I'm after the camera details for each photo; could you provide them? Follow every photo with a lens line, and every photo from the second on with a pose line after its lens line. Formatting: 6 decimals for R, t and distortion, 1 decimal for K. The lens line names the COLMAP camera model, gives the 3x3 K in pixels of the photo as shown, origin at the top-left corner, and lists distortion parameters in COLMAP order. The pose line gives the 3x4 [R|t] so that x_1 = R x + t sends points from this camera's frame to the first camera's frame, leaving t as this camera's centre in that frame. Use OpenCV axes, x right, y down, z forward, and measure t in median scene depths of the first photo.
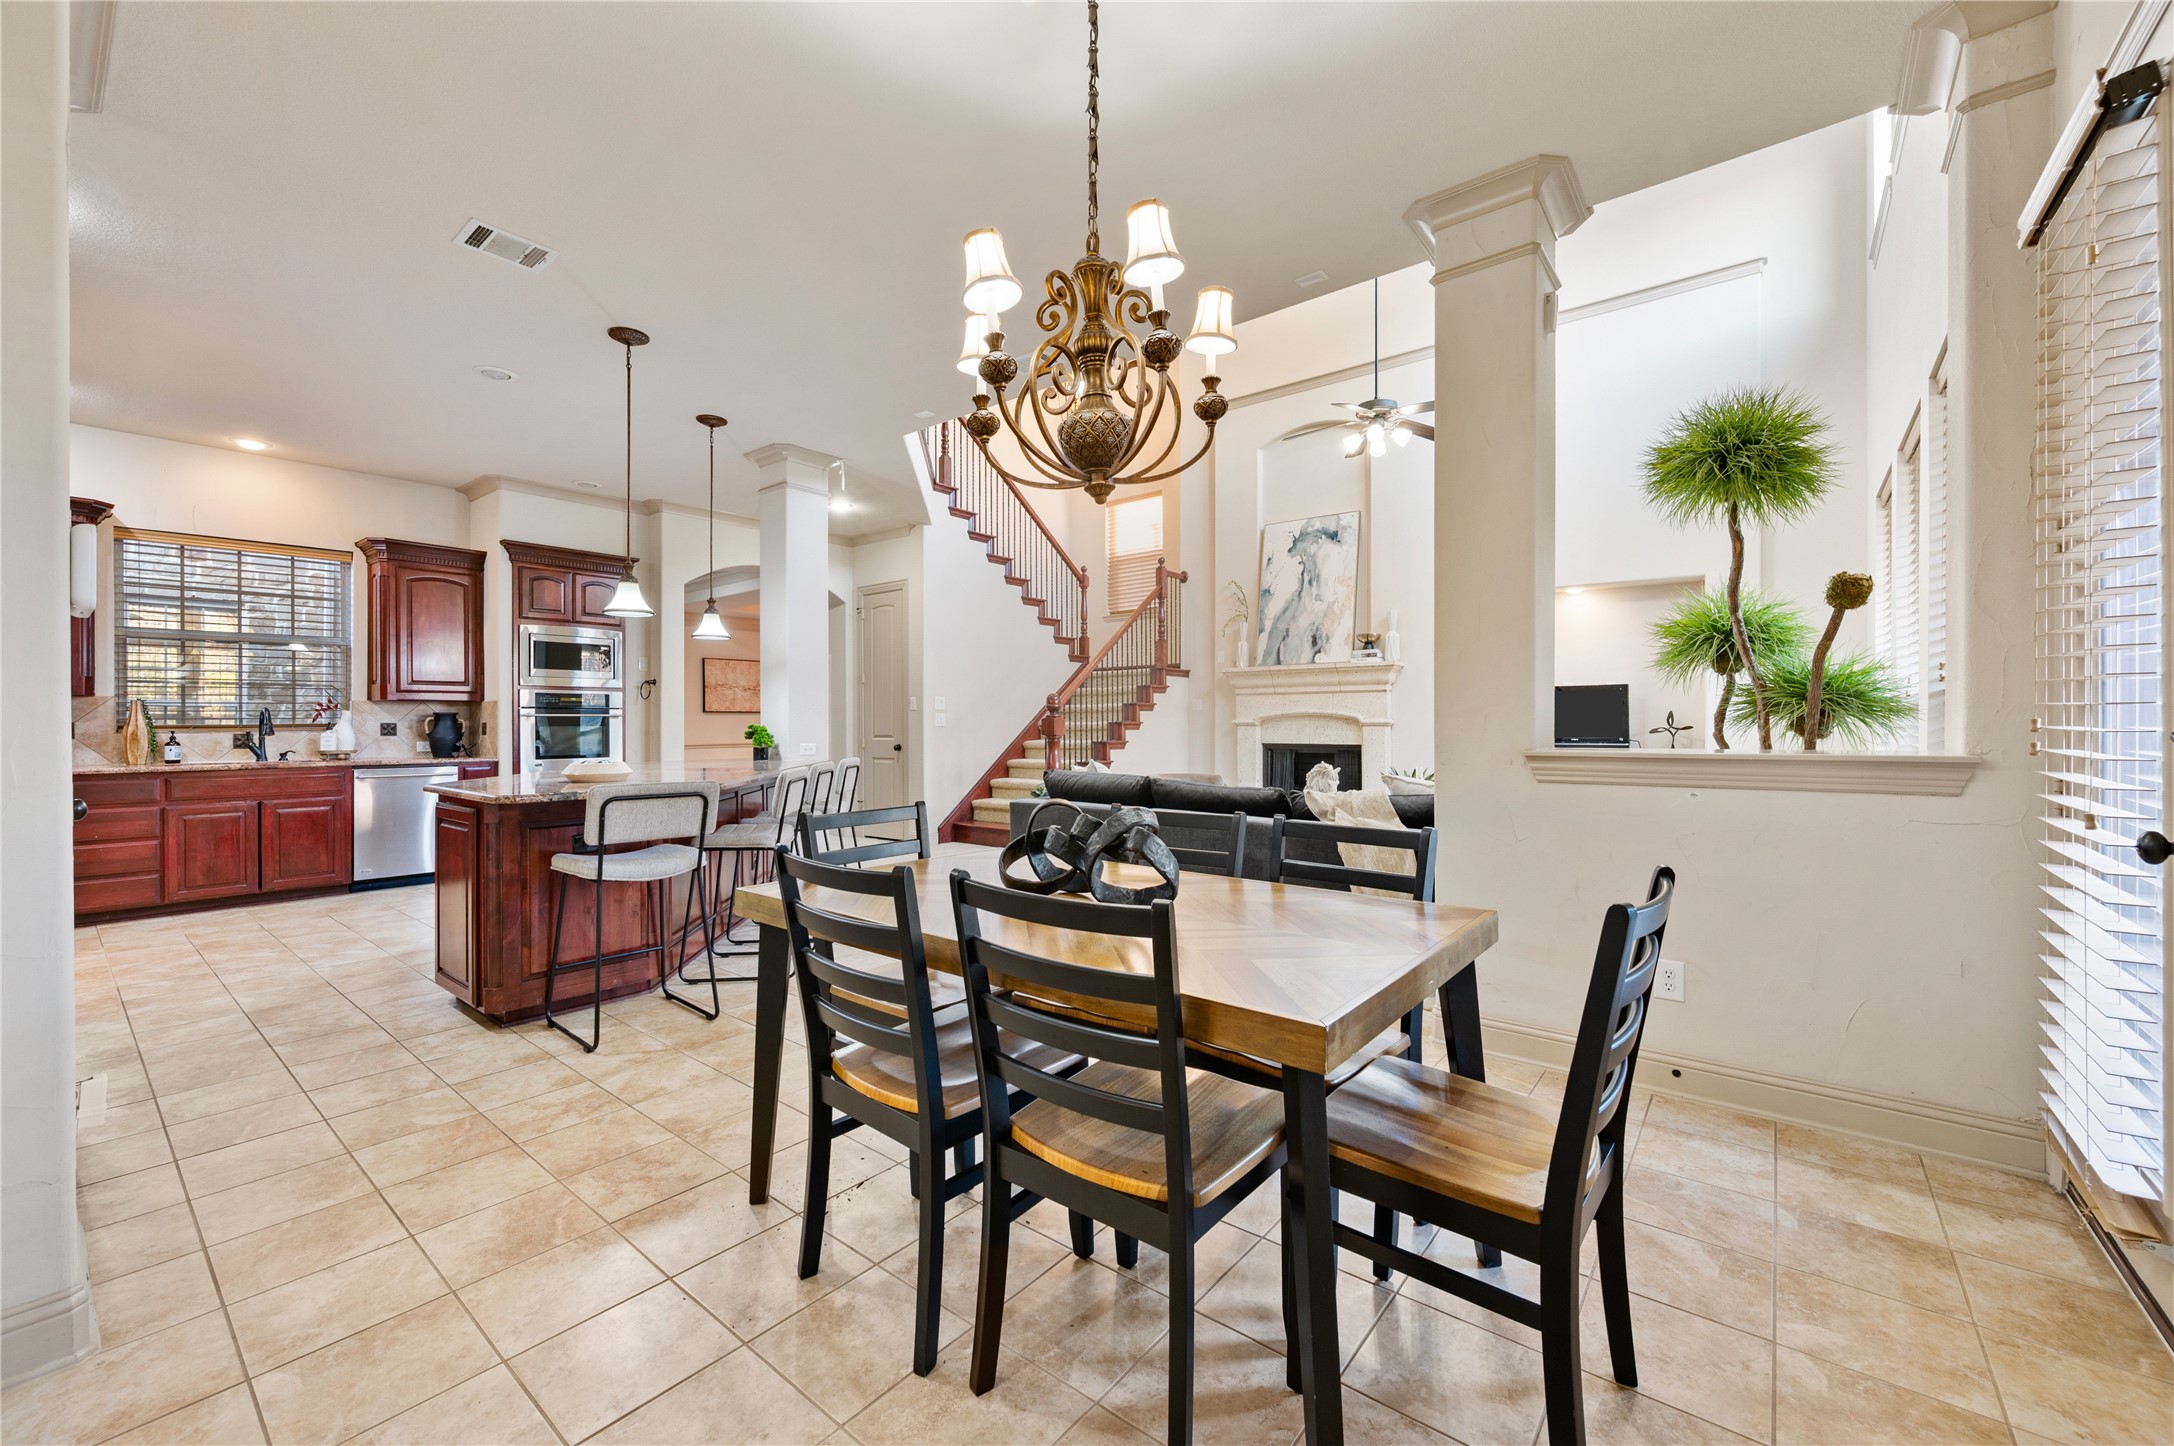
lens RADIAL K [[861.7, 0, 1087.0], [0, 861.7, 723.0], [0, 0, 1]] dist [-0.000872, -0.000135]
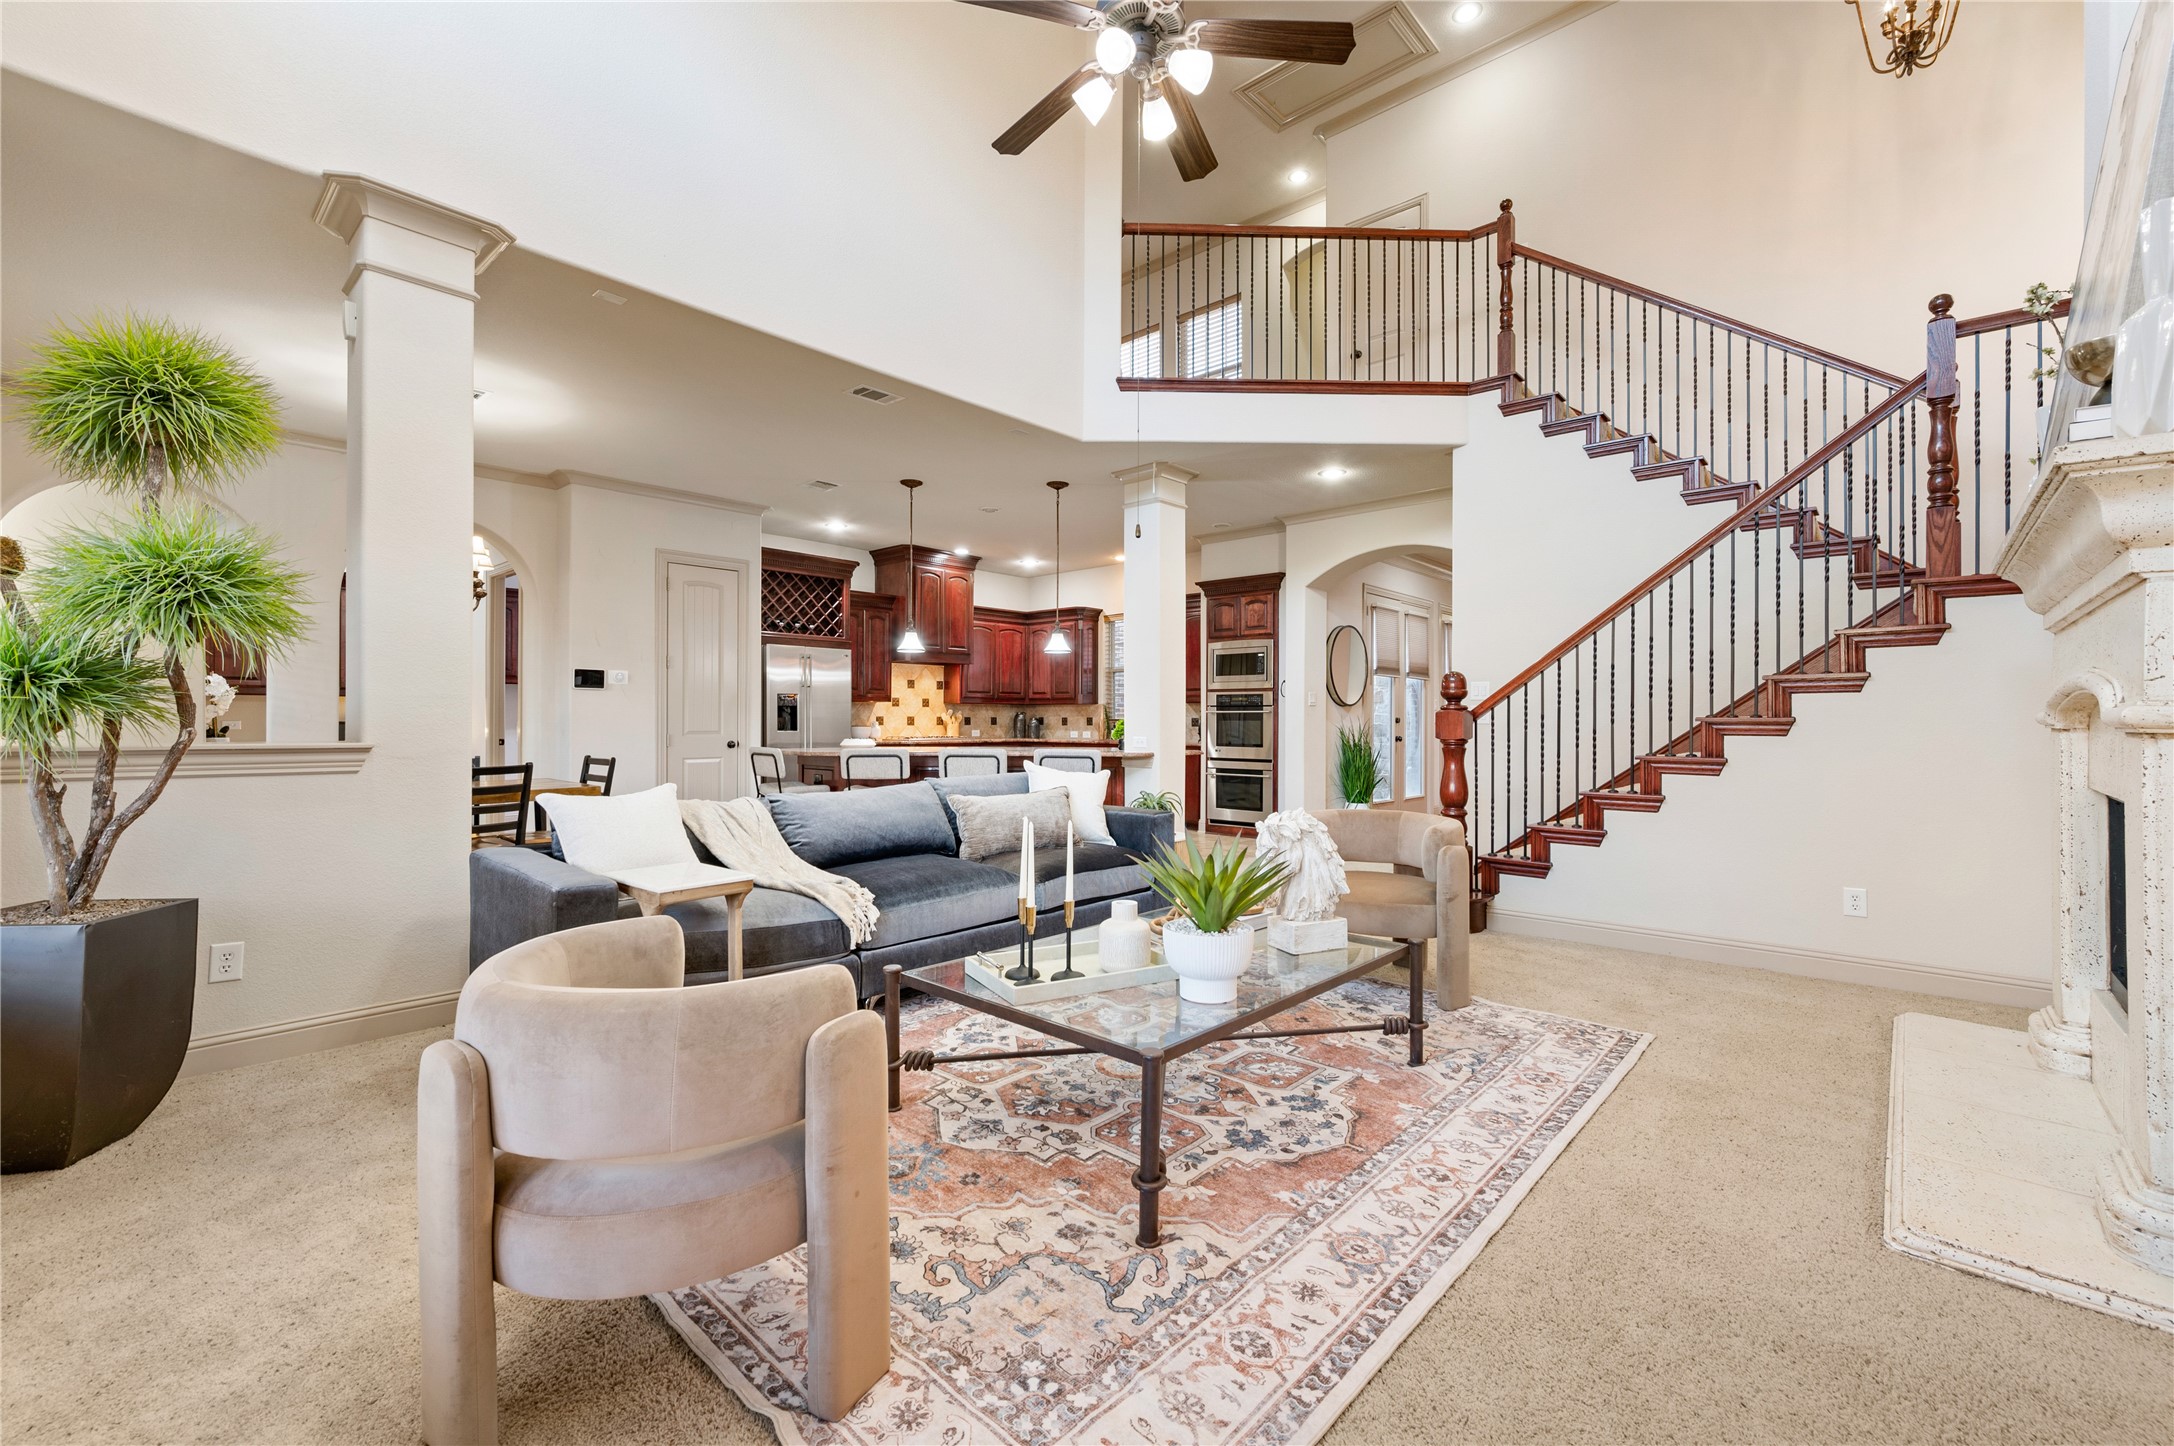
lens RADIAL K [[892.7, 0, 1092.6], [0, 892.7, 715.5], [0, 0, 1]] dist [-0.001287, -0.000128]
pose [[-0.060920, 0.000674, -0.998142, 0.588186], [0.000875, 0.999999, 0.000622, -0.003481], [0.998142, -0.000835, -0.060921, 0.734568]]
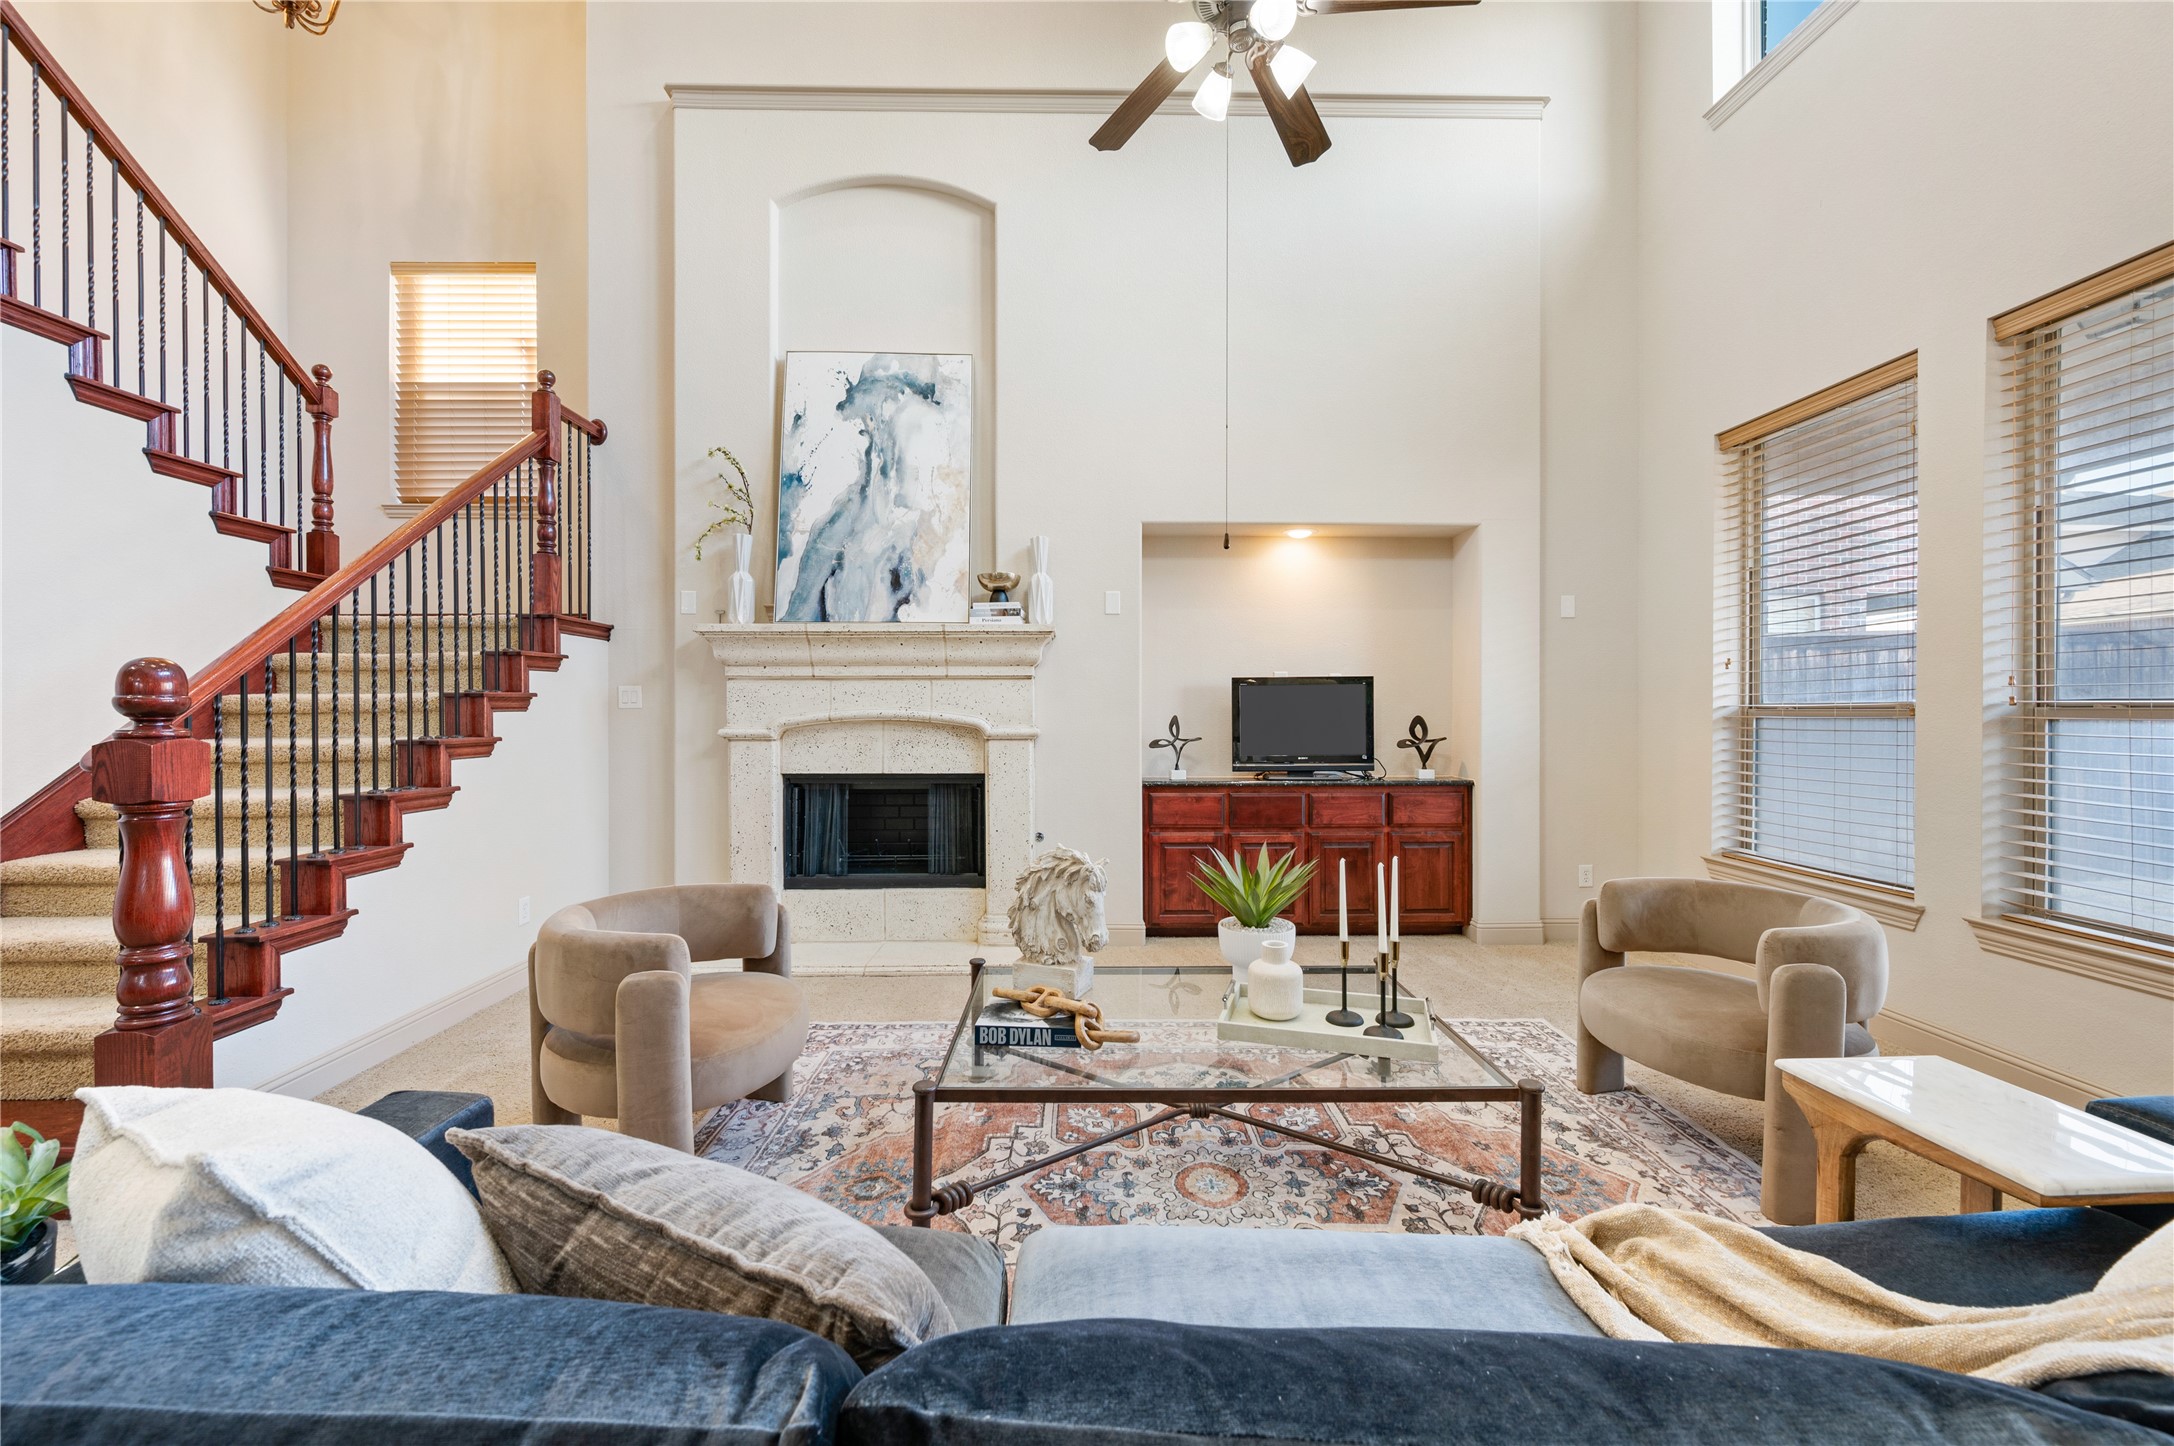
lens RADIAL K [[869.1, 0, 1108.5], [0, 869.1, 717.8], [0, 0, 1]] dist [-0.000729, -0.000140]
pose [[0.761942, -0.003444, 0.647636, 0.017460], [0.000026, 0.999986, 0.005287, -0.014146], [-0.647645, -0.004012, 0.761932, 0.532226]]
